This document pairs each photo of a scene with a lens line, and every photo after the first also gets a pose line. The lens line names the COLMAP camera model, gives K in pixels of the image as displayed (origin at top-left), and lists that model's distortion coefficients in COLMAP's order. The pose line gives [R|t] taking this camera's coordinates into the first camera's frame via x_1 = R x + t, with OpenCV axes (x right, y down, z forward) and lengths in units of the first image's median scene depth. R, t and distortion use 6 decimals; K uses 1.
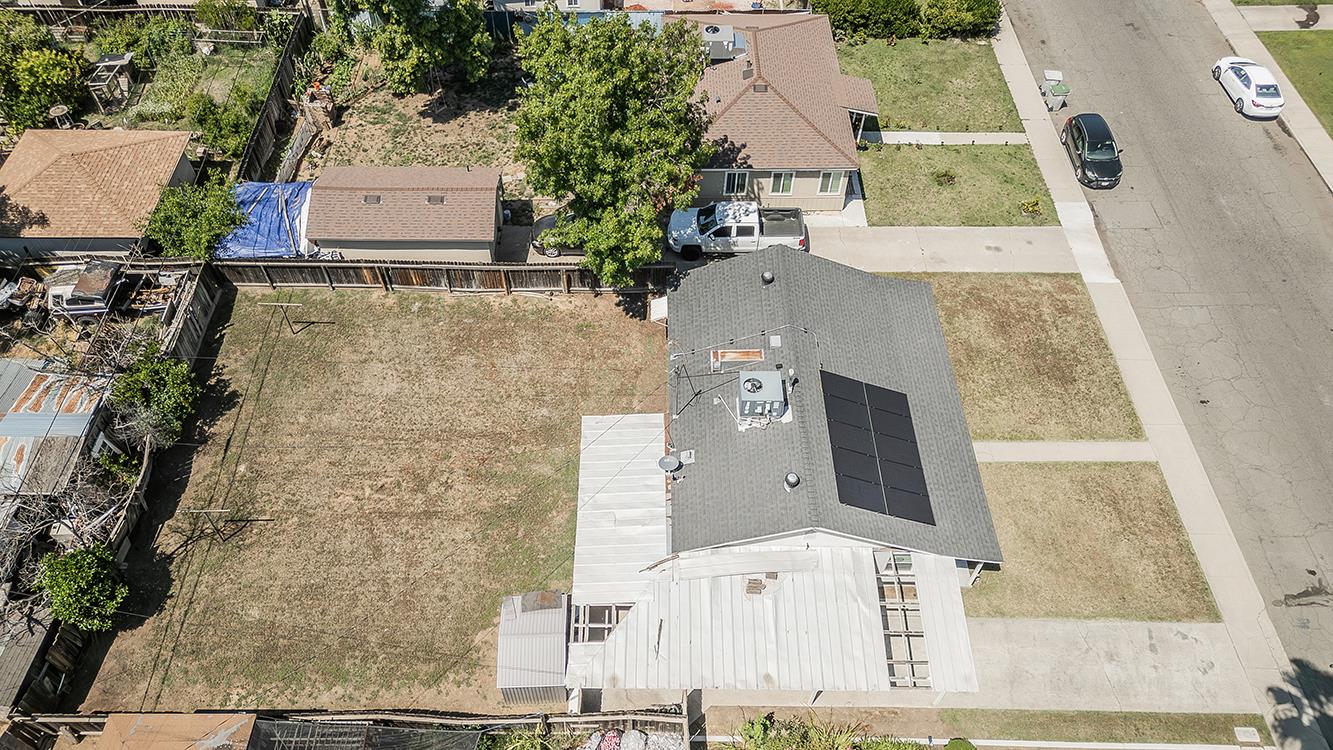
lens RADIAL K [[936.5, 0, 650.6], [0, 936.5, 376.2], [0, 0, 1]] dist [0.051604, -0.006626]
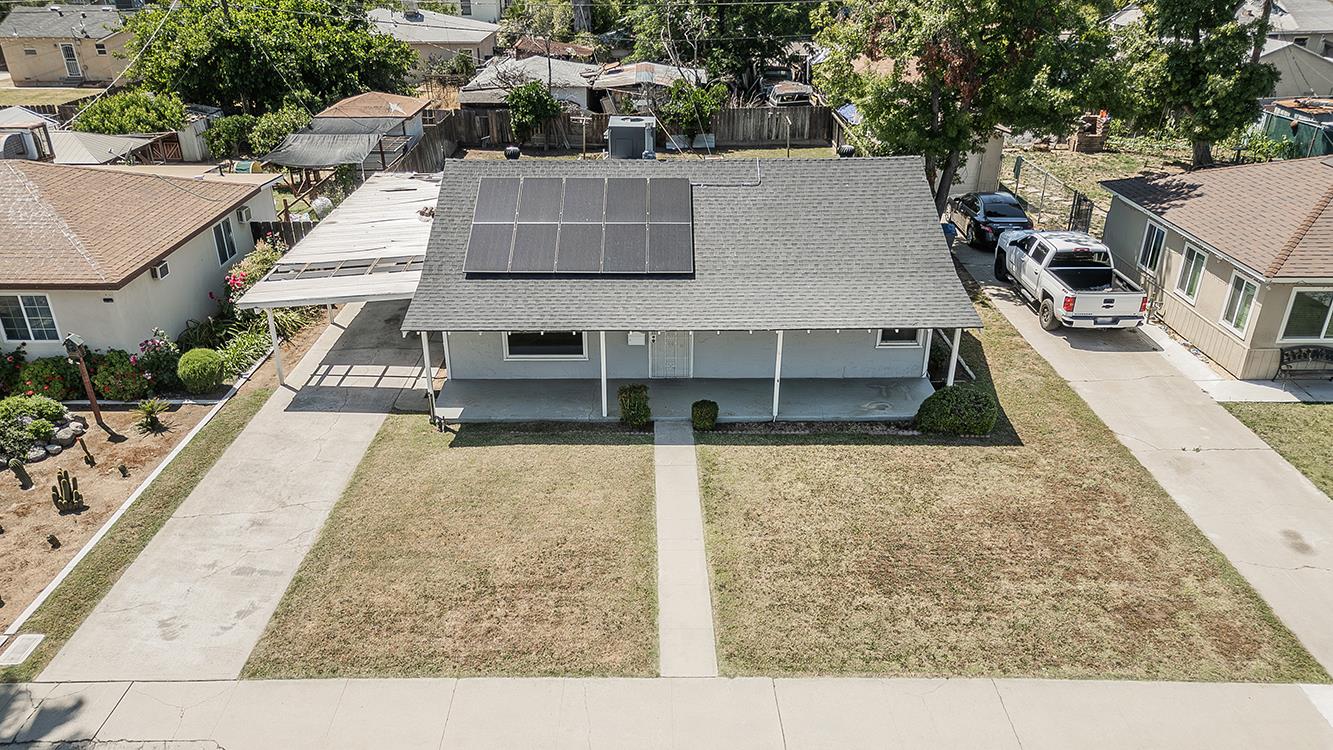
lens RADIAL K [[928.8, 0, 654.3], [0, 928.8, 377.0], [0, 0, 1]] dist [0.055485, -0.007235]
pose [[-0.000430, 0.436590, -0.899660, 0.833384], [-0.775509, 0.567843, 0.275935, -0.090555], [0.631337, 0.697813, 0.338335, 0.773628]]
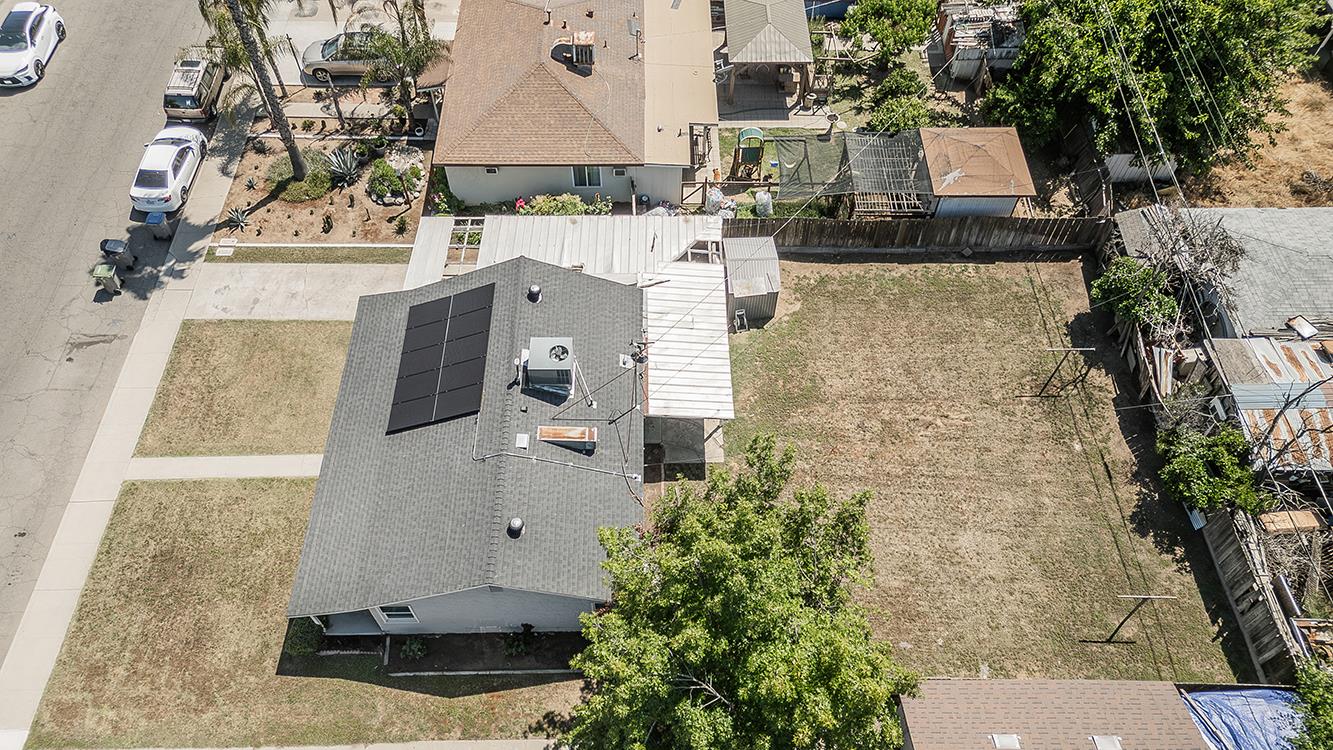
lens RADIAL K [[936.5, 0, 650.6], [0, 936.5, 376.2], [0, 0, 1]] dist [0.051604, -0.006626]
pose [[-0.999922, 0.000119, -0.012455, 0.022829], [-0.011987, -0.280923, 0.959655, -0.810818], [-0.003385, 0.959730, 0.280903, 0.648414]]
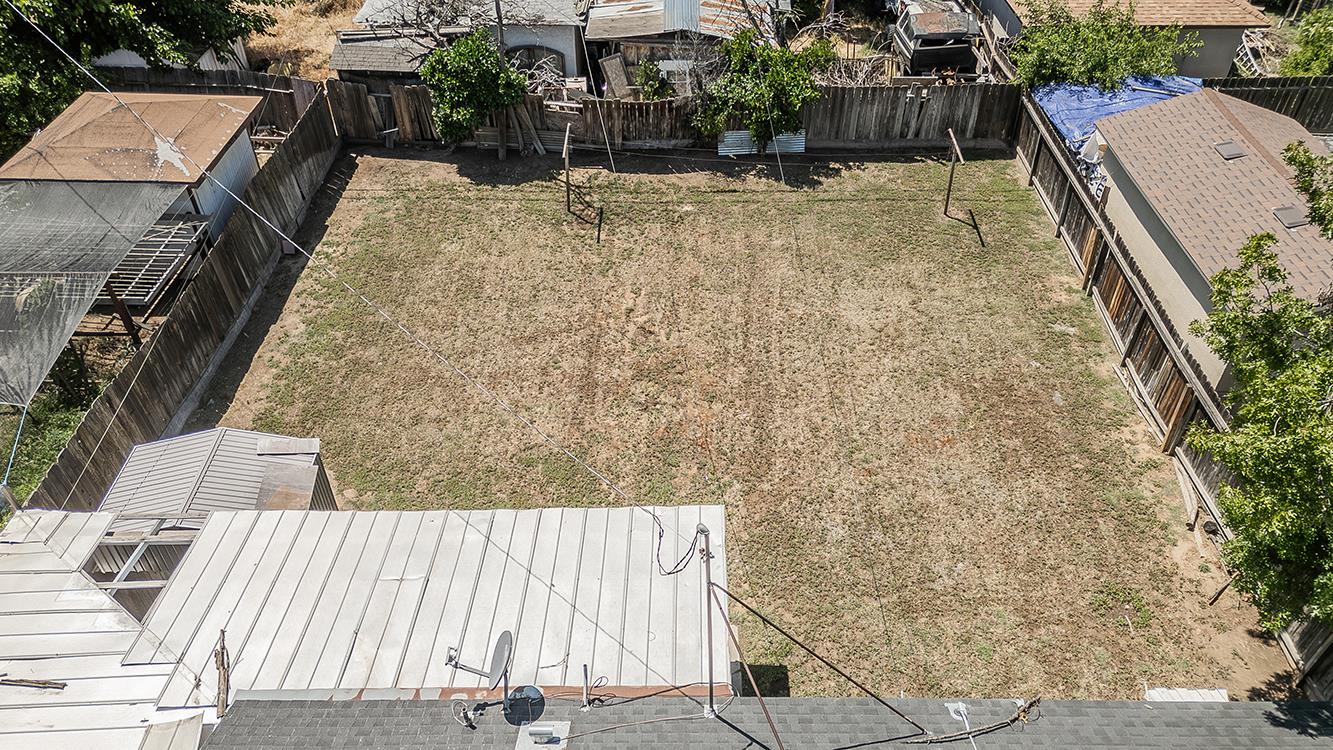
lens RADIAL K [[961.7, 0, 692.5], [0, 961.7, 374.7], [0, 0, 1]] dist [0.055695, -0.002562]
pose [[0.006277, 0.642185, -0.766524, 0.189806], [-0.787206, 0.475875, 0.392236, -0.124422], [0.616658, 0.600950, 0.508519, 0.707536]]
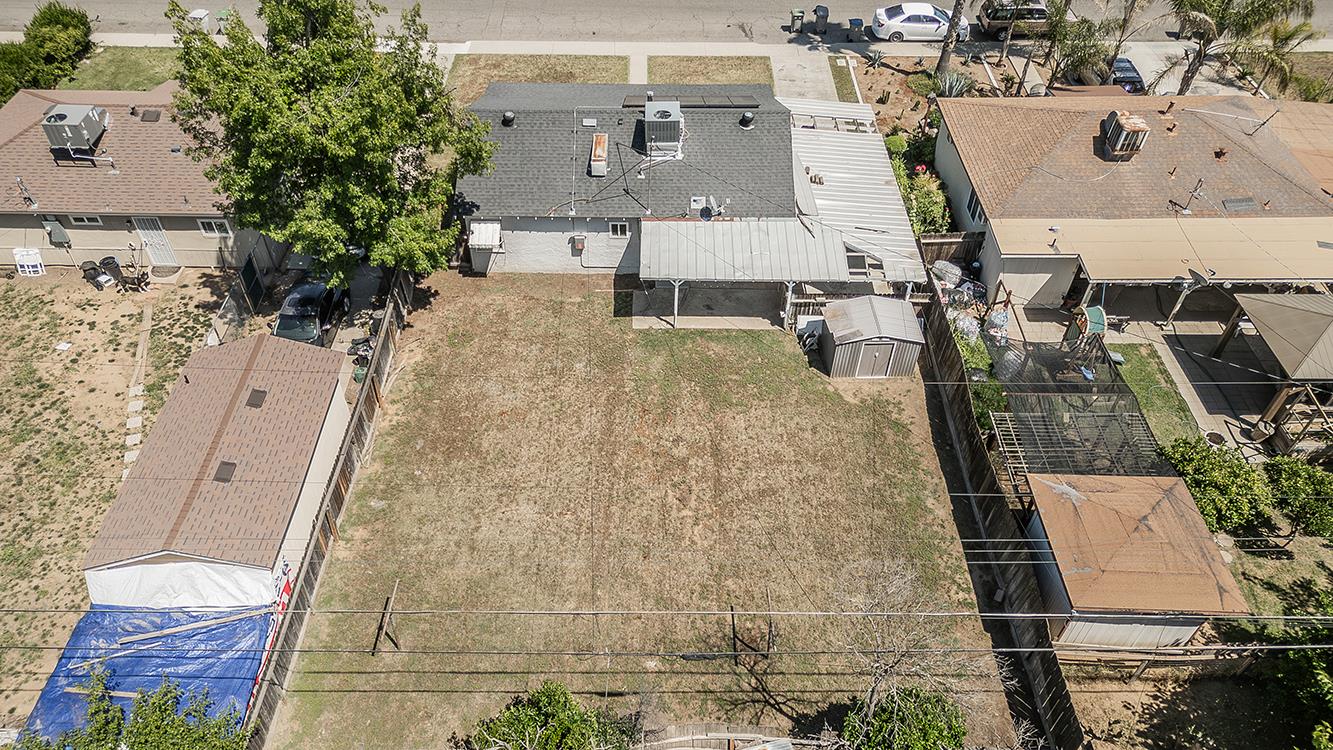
lens RADIAL K [[936.5, 0, 650.6], [0, 936.5, 376.2], [0, 0, 1]] dist [0.051604, -0.006626]
pose [[0.006265, -0.706730, 0.707455, -0.765719], [0.778056, 0.447861, 0.440511, -0.302112], [-0.628164, 0.547680, 0.552682, 0.493176]]
